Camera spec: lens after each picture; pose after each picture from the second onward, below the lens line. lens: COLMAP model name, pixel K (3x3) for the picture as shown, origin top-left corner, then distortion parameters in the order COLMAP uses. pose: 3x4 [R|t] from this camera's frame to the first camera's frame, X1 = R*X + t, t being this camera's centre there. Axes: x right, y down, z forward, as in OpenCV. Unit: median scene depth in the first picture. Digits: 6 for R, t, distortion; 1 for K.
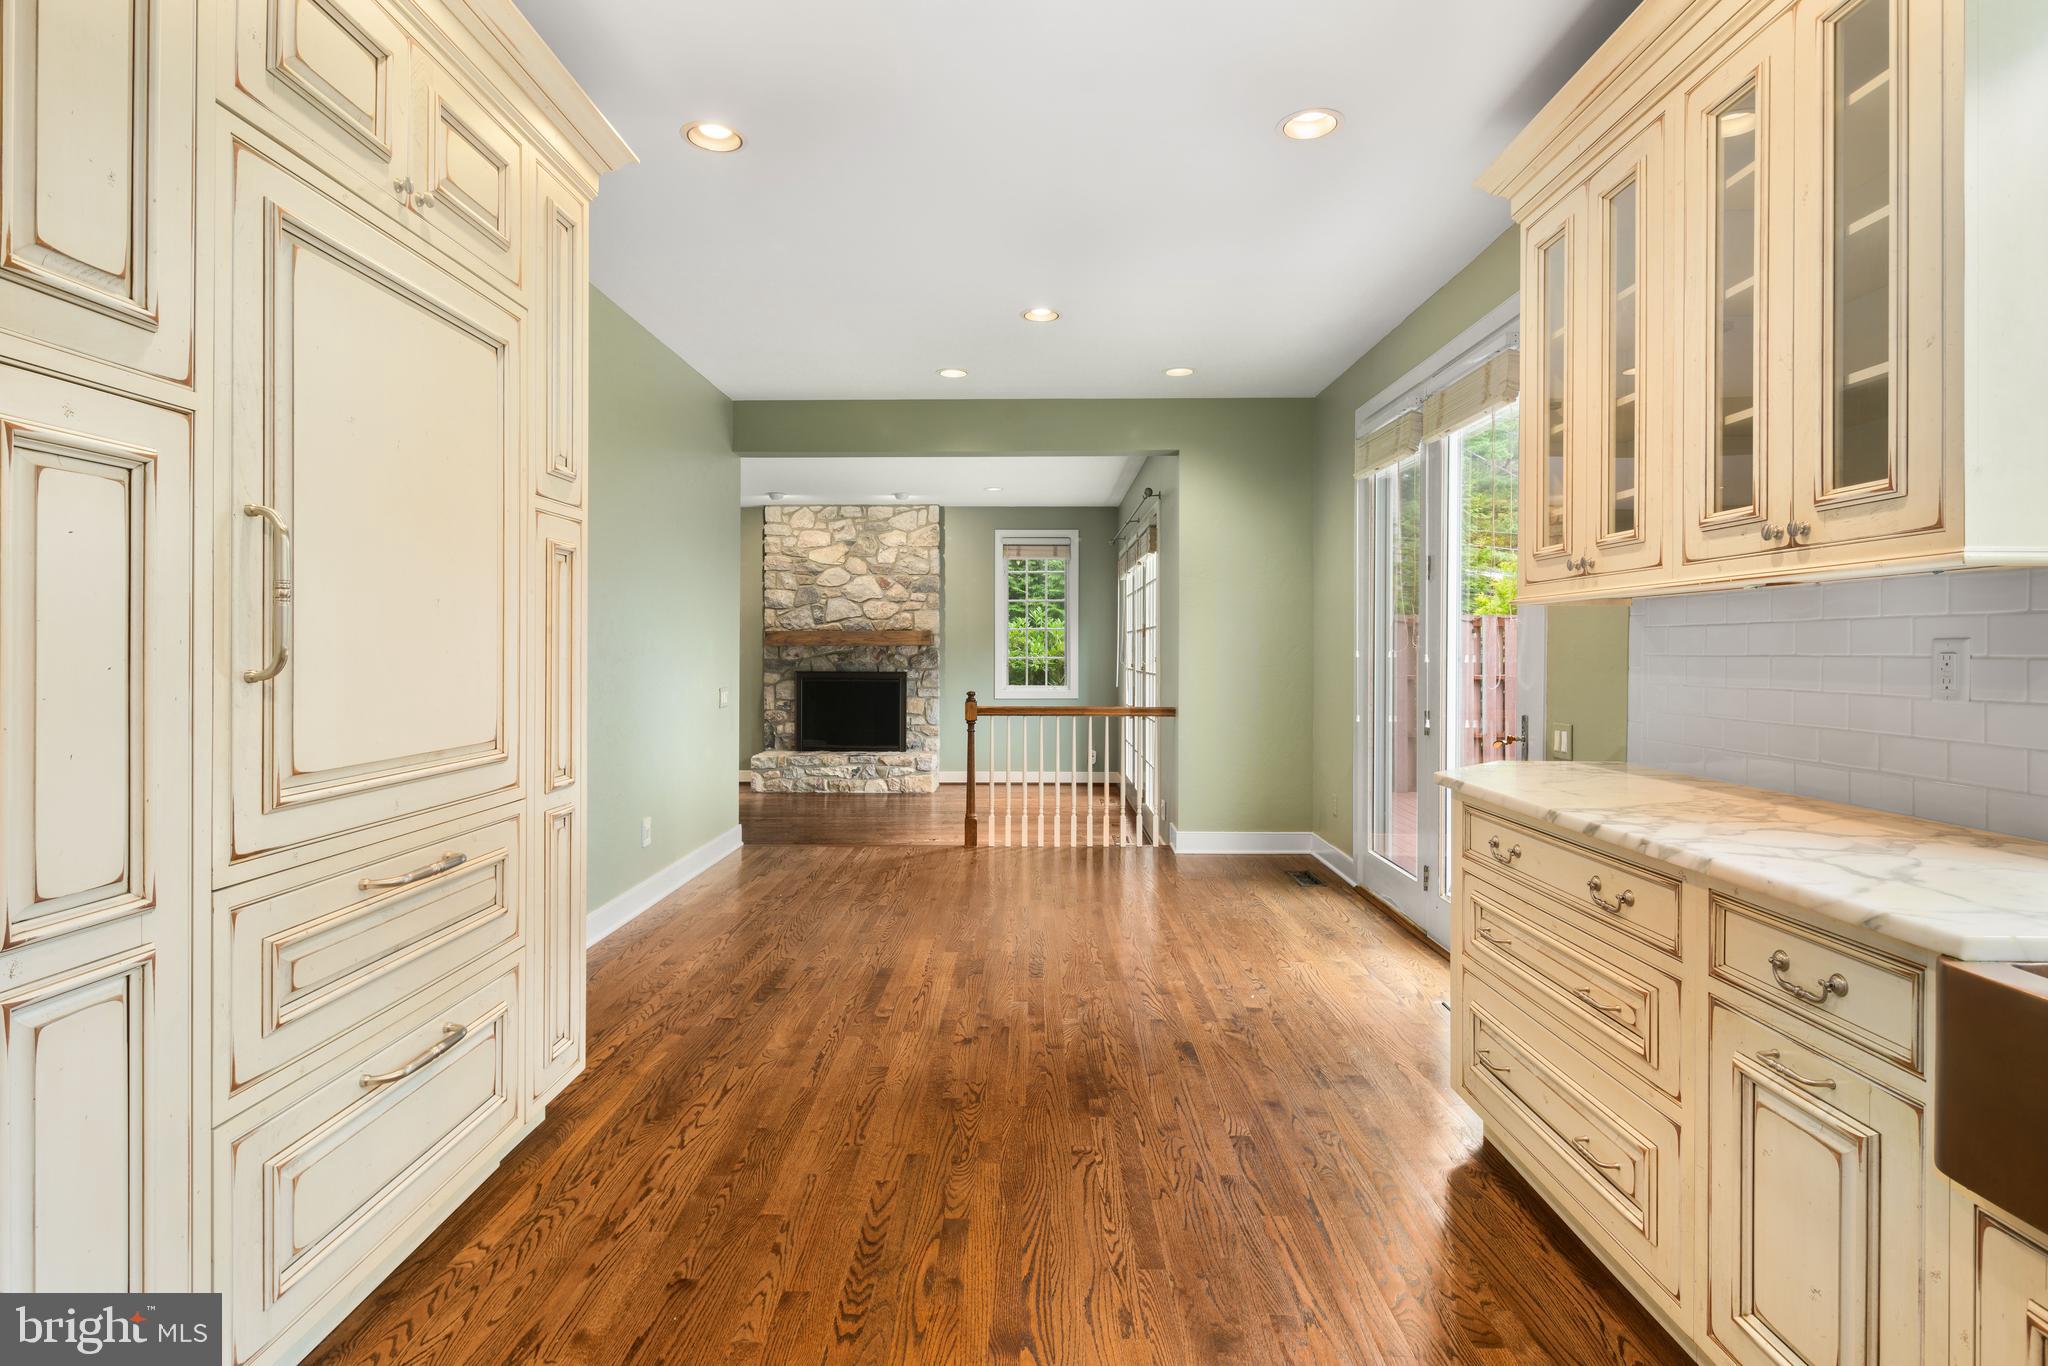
lens RADIAL K [[1022.8, 0, 1054.7], [0, 1022.8, 643.6], [0, 0, 1]] dist [0.002464, -0.001329]
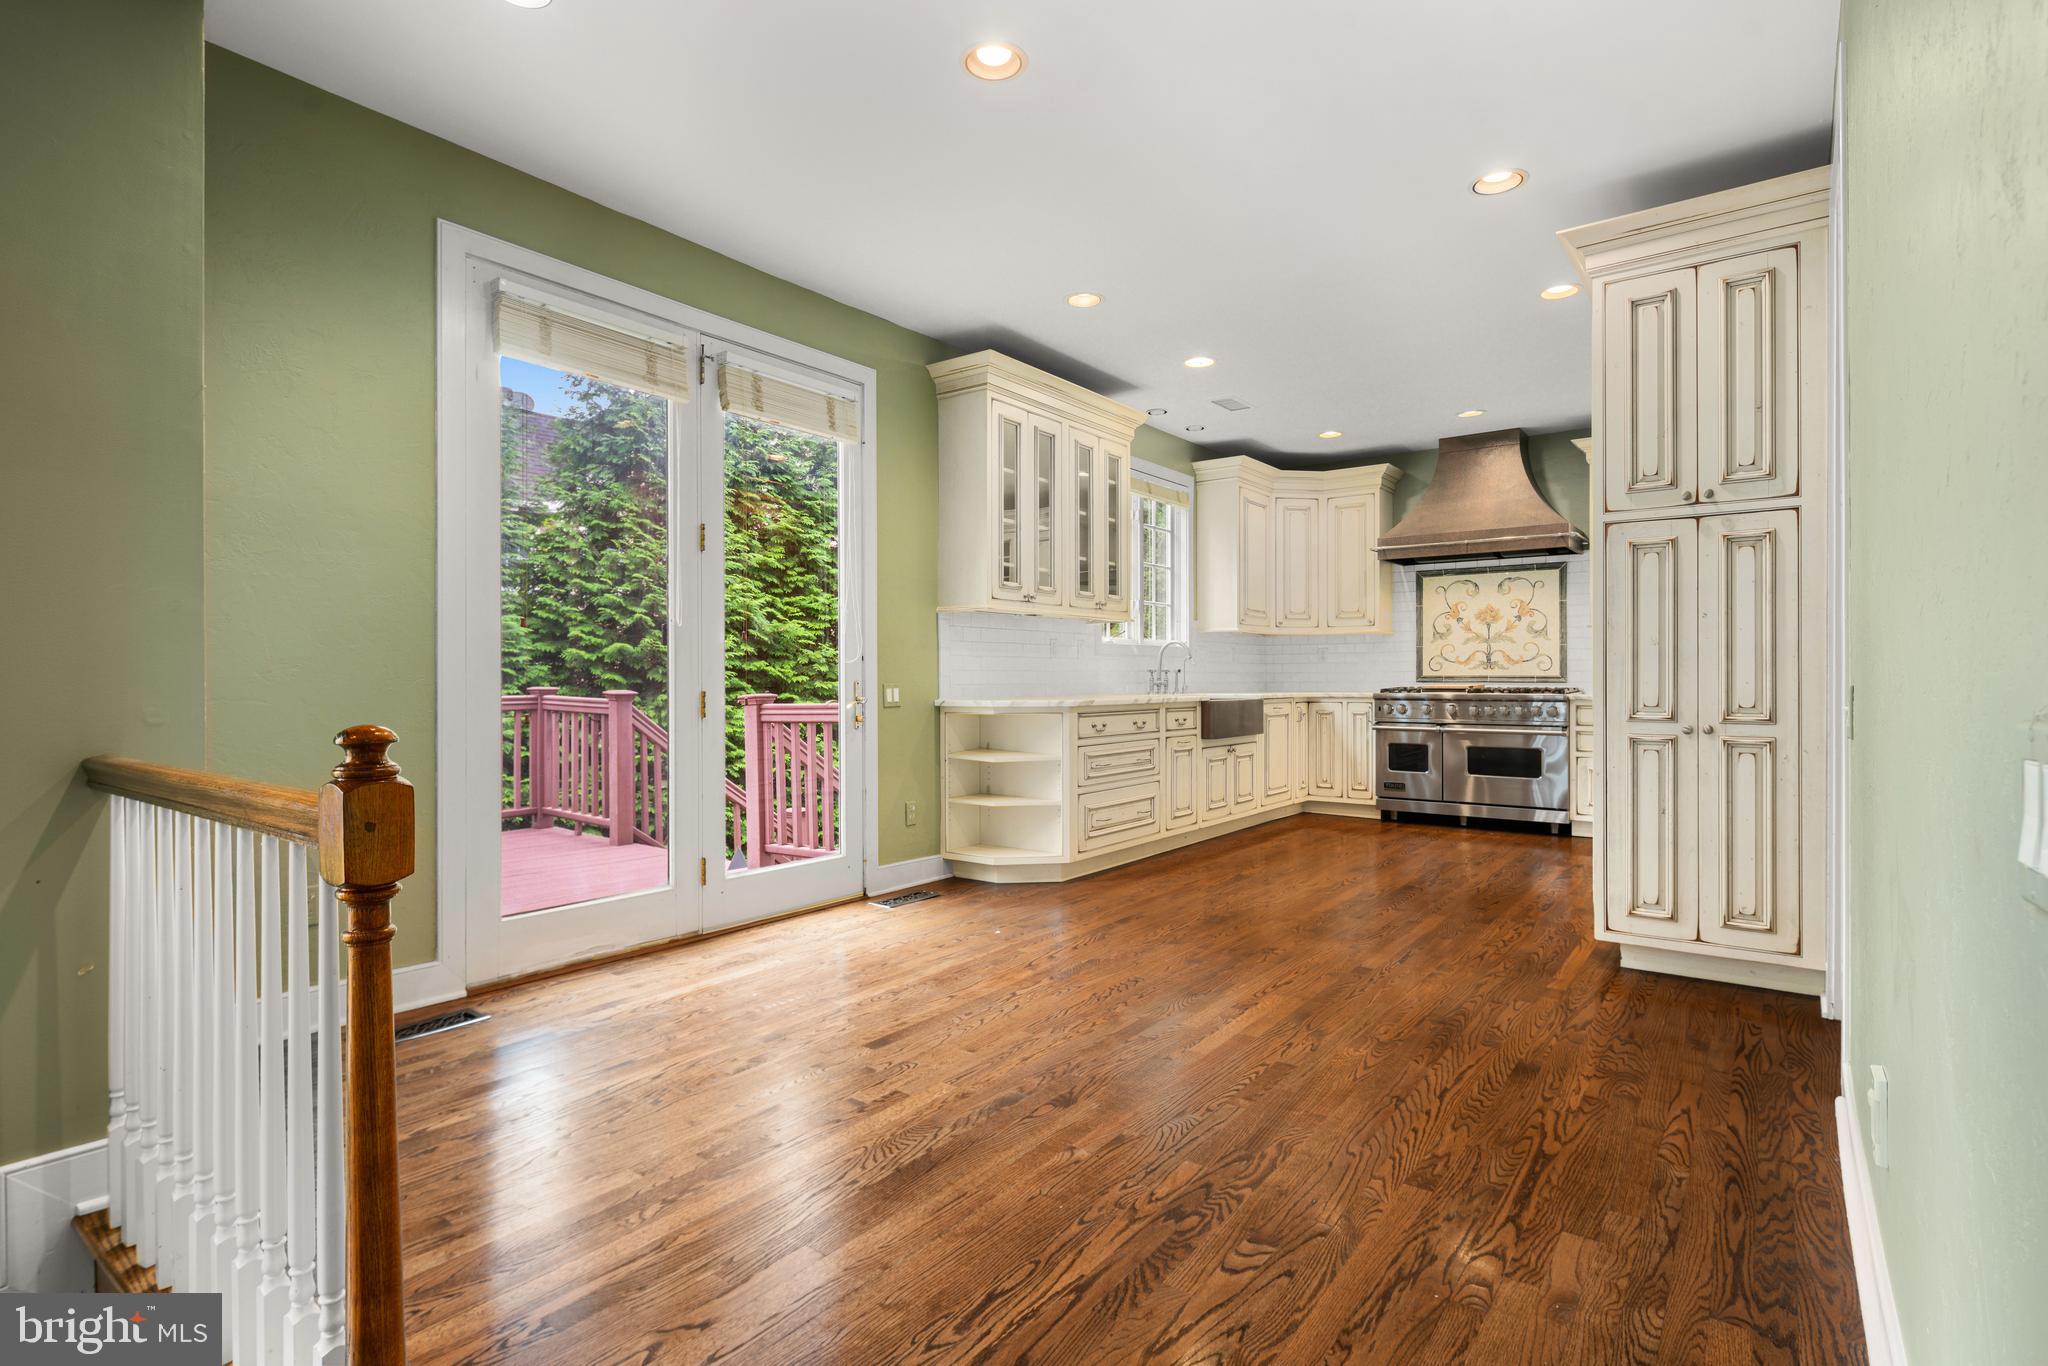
lens RADIAL K [[1022.8, 0, 992.2], [0, 1022.8, 680.5], [0, 0, 1]] dist [0.002464, -0.001329]
pose [[-0.783038, 0.001321, 0.621973, -0.178992], [-0.001808, 0.999989, -0.004399, 0.025502], [-0.621972, -0.004569, -0.783026, 0.669416]]
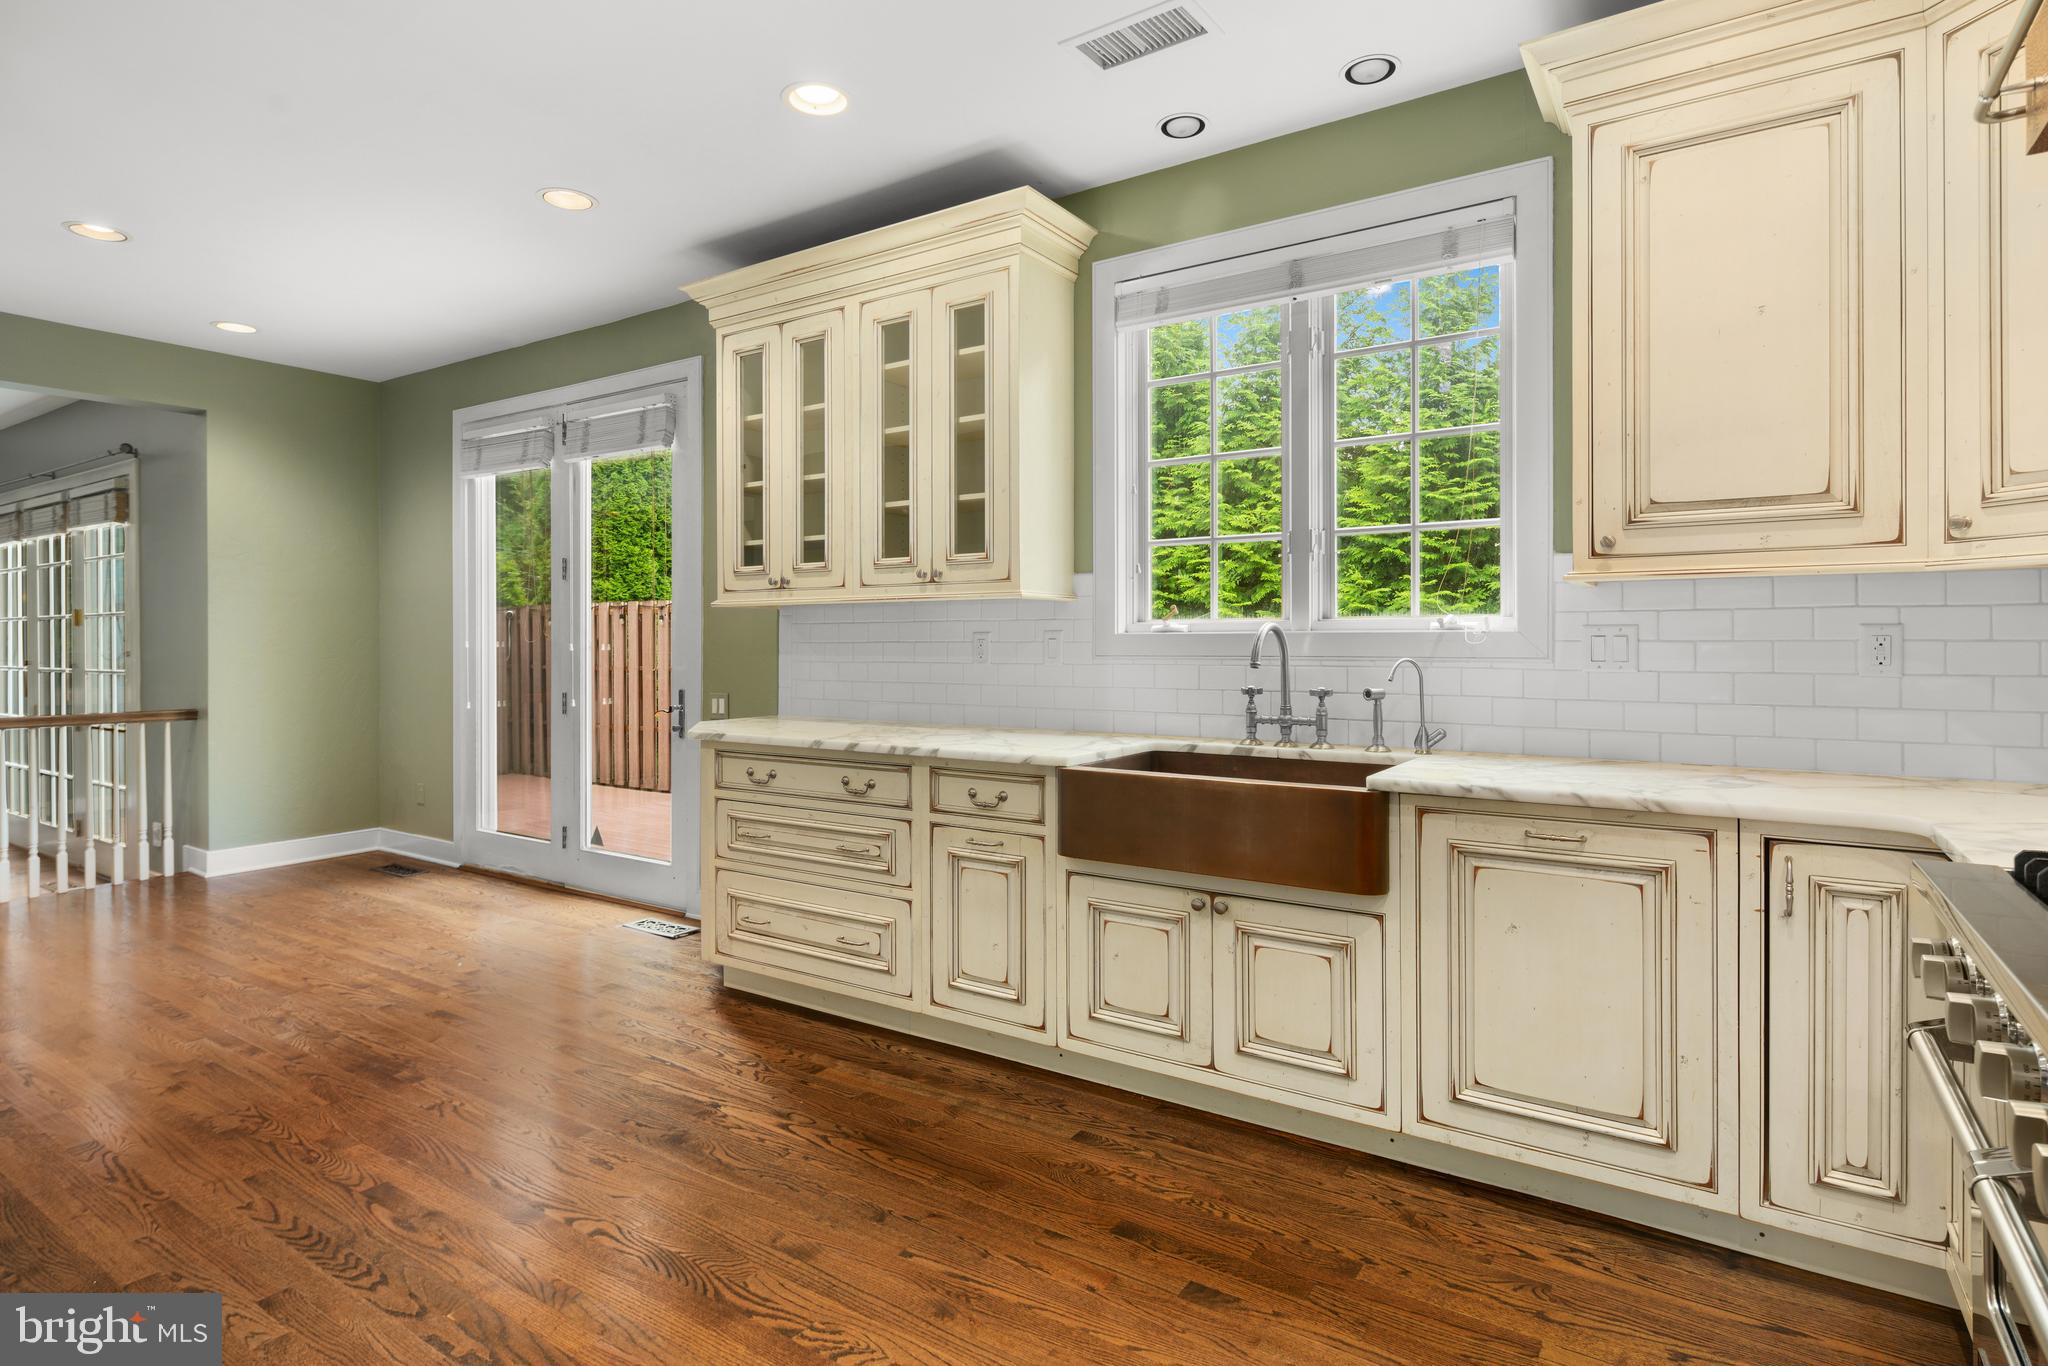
lens RADIAL K [[1022.8, 0, 1002.5], [0, 1022.8, 632.8], [0, 0, 1]] dist [0.002464, -0.001329]
pose [[0.565509, 0.001040, 0.824741, -0.131890], [0.000337, 0.999999, -0.001492, -0.000160], [-0.824742, 0.001121, 0.565508, -0.026489]]
